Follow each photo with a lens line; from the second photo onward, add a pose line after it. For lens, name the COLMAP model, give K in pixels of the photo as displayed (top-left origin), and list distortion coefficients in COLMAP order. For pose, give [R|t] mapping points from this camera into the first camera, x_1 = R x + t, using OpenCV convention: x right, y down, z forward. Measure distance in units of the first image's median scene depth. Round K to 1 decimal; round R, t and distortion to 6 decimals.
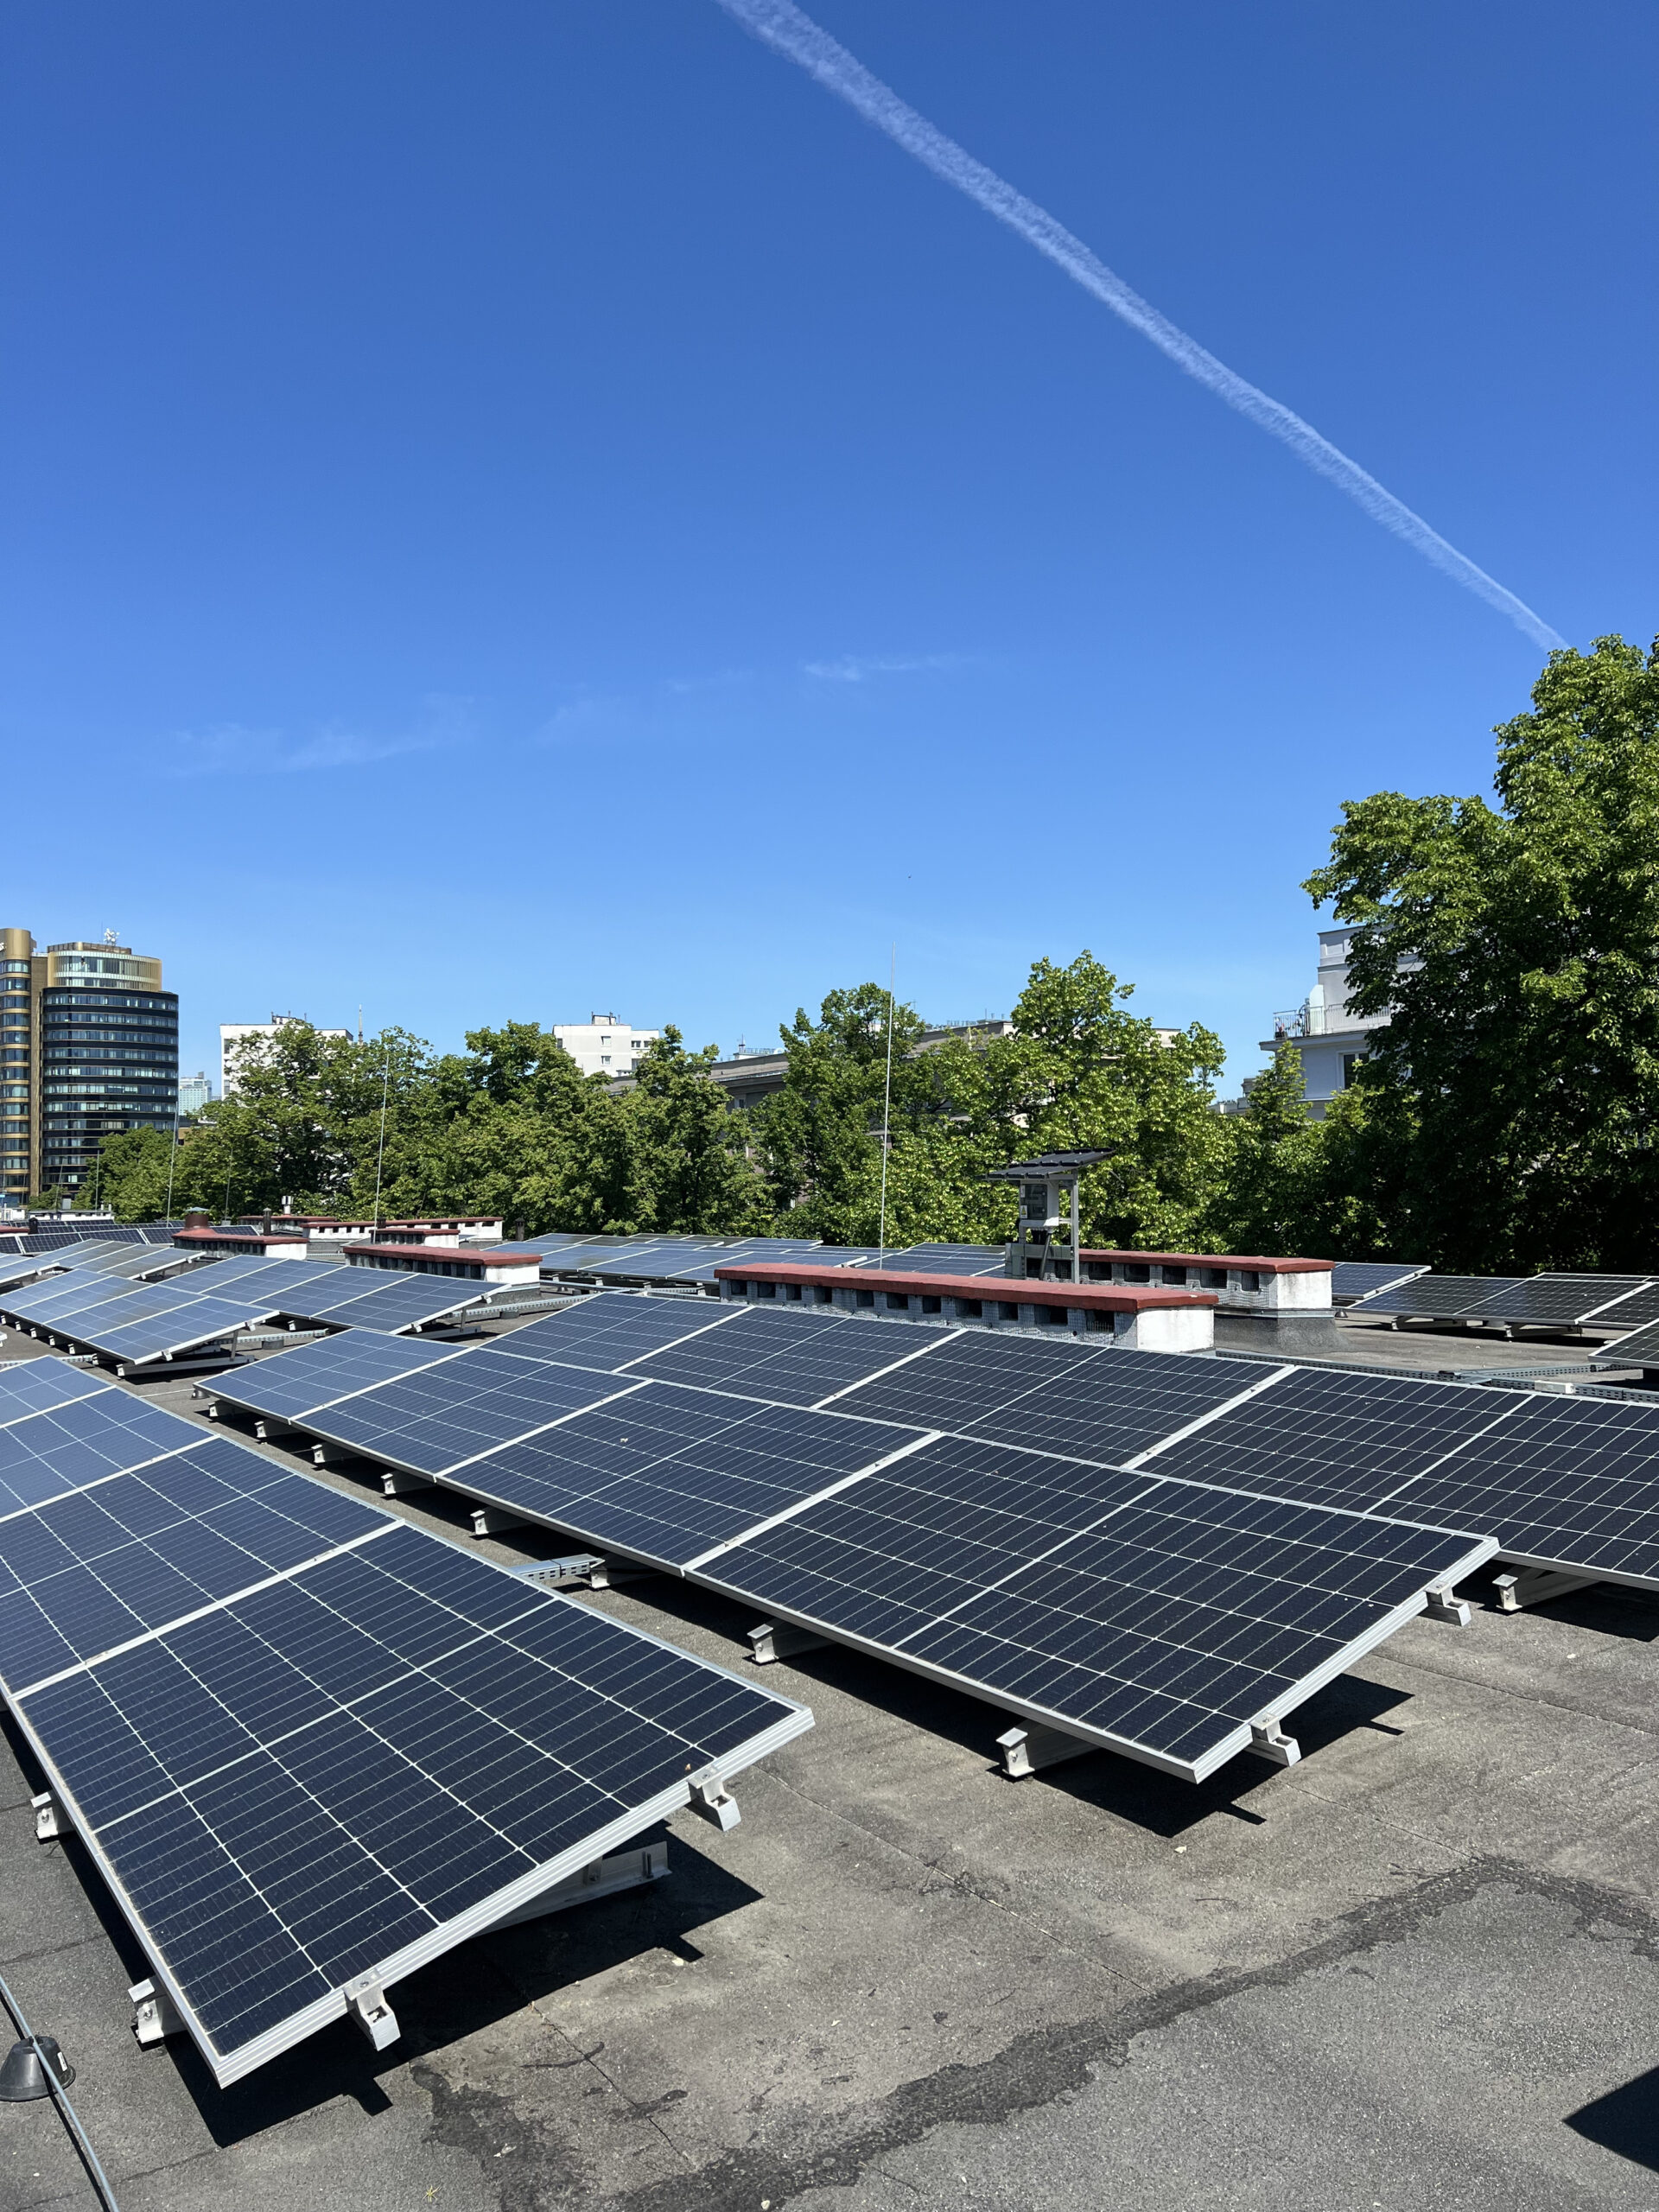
lens RADIAL K [[1592.0, 0, 829.5], [0, 1592.0, 1106.0], [0, 0, 1]] dist [0.013009, -0.002361]
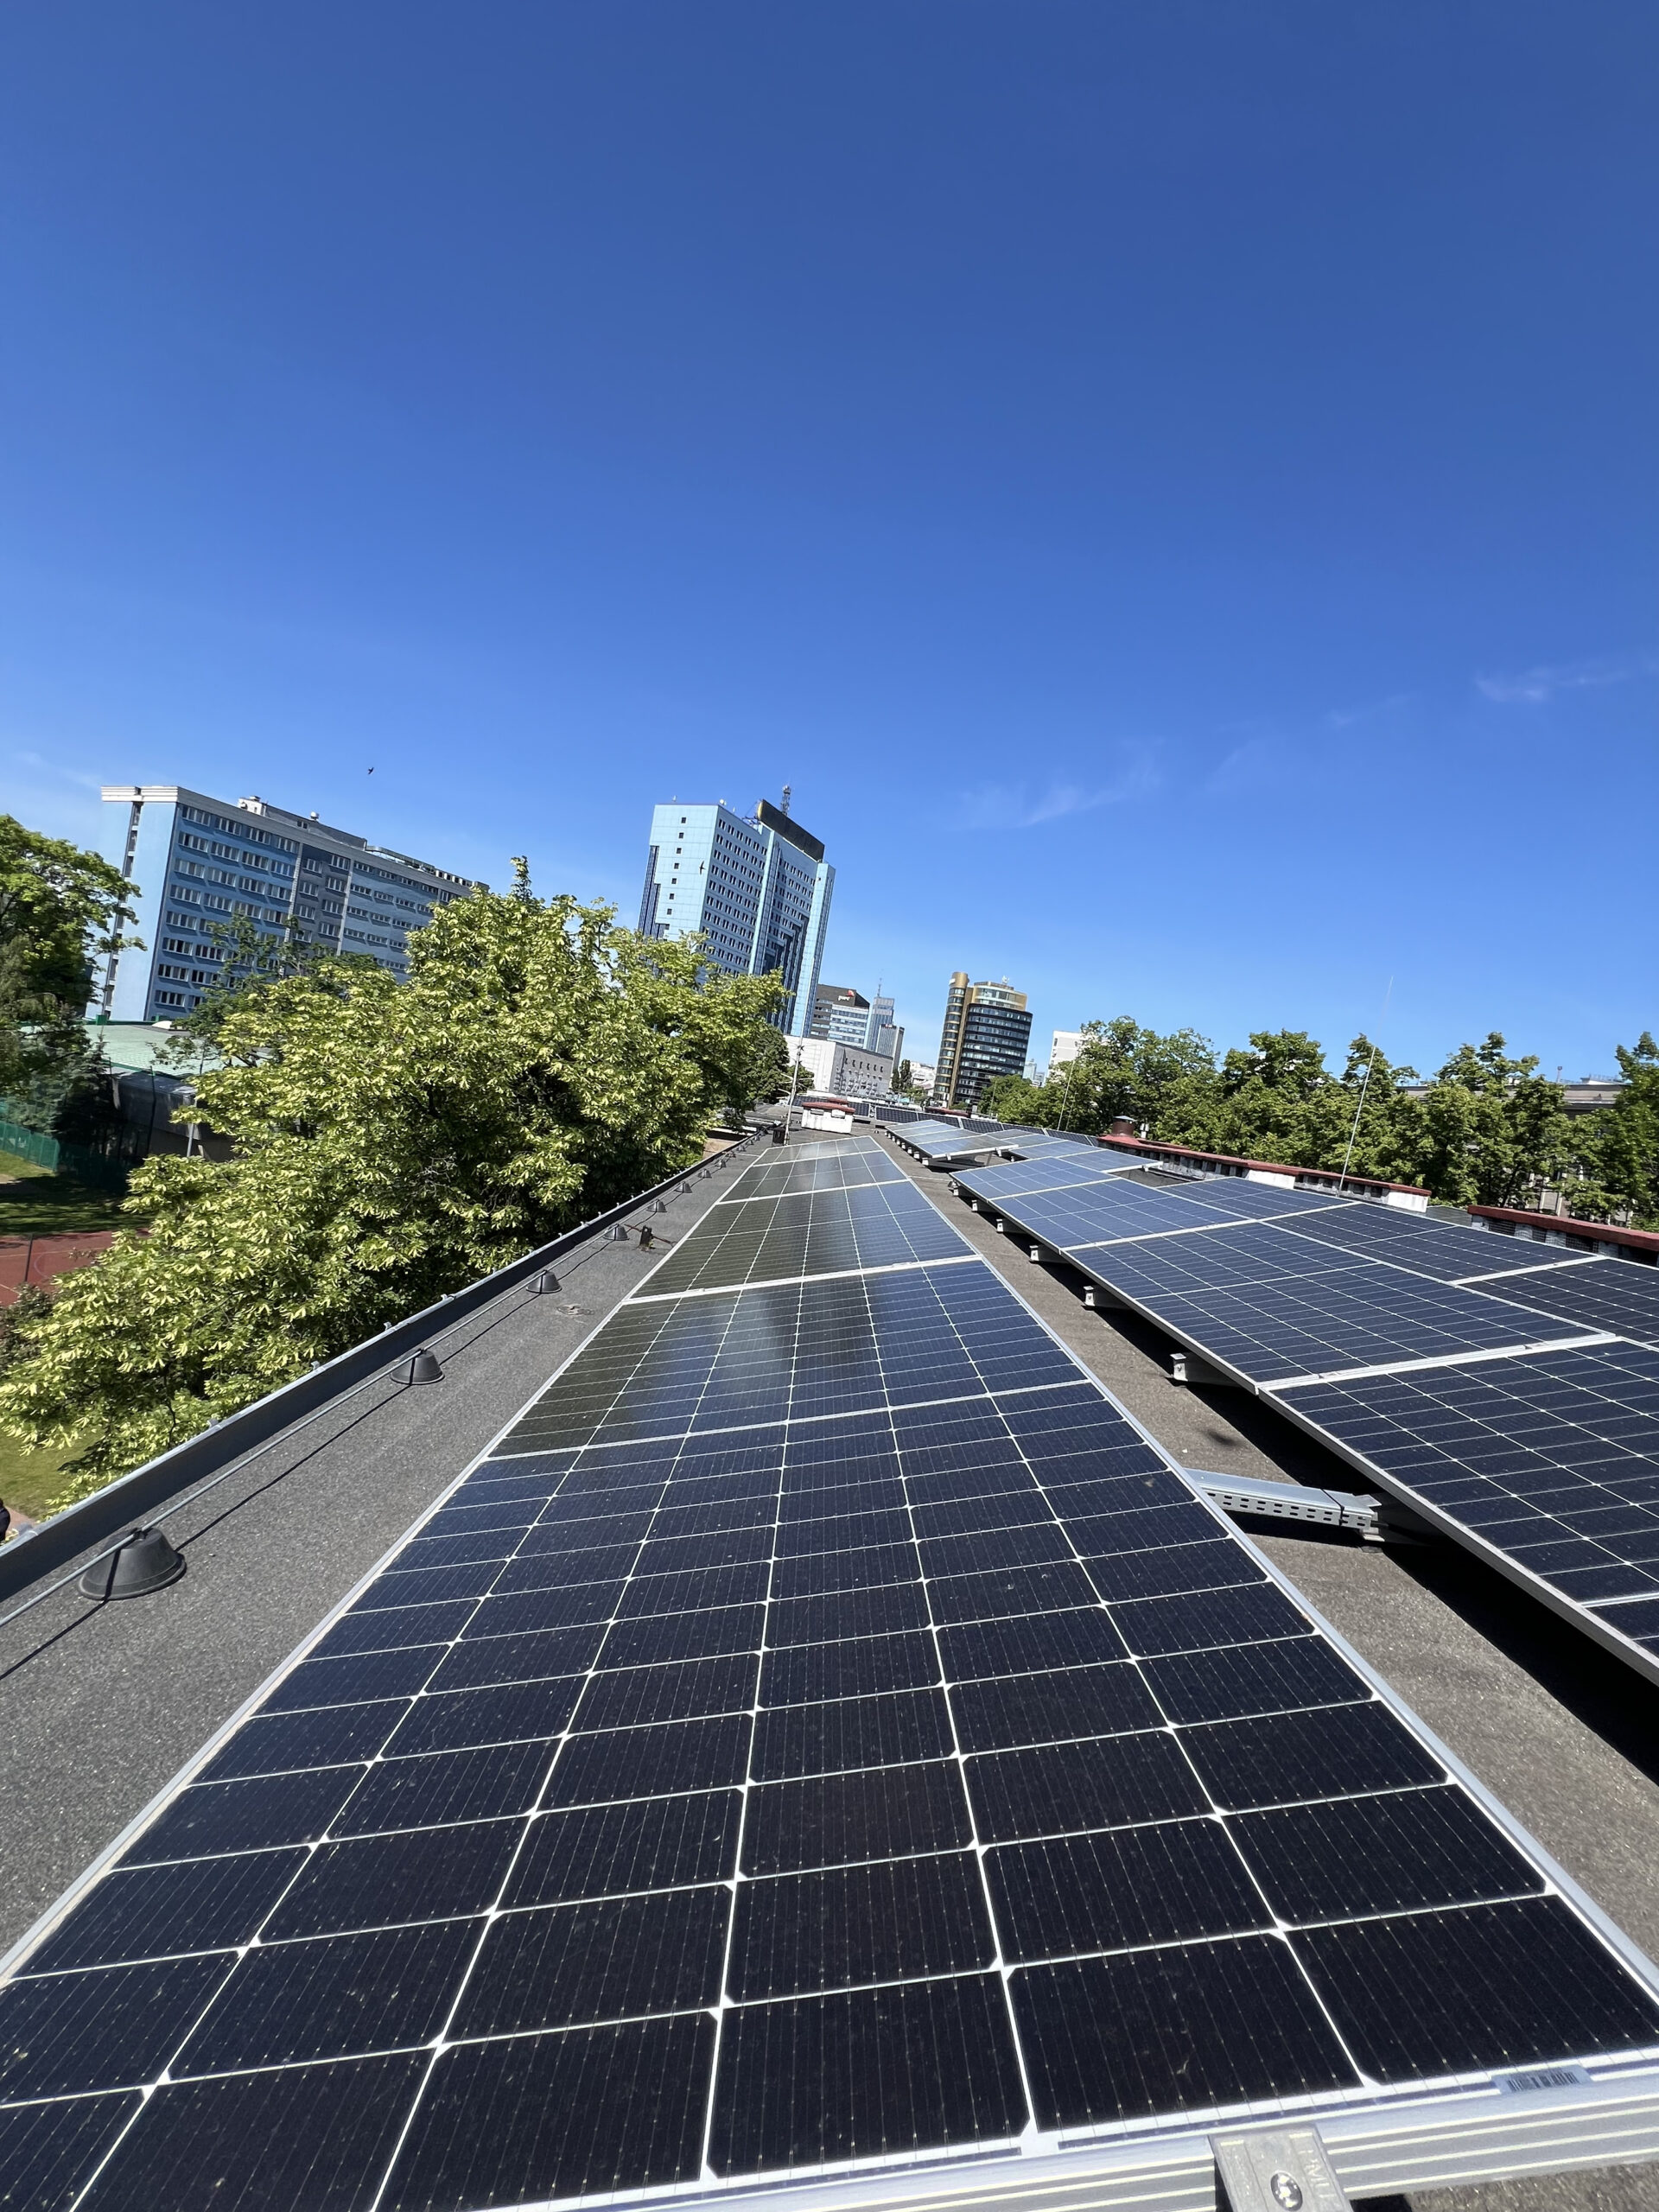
lens RADIAL K [[893.4, 0, 829.5], [0, 893.4, 1106.0], [0, 0, 1]] dist [-0.002598, -0.000590]
pose [[0.814186, 0.159906, -0.558149, -0.084423], [-0.146125, 0.986817, 0.069560, 0.016776], [0.561915, 0.024924, 0.826820, 0.151049]]
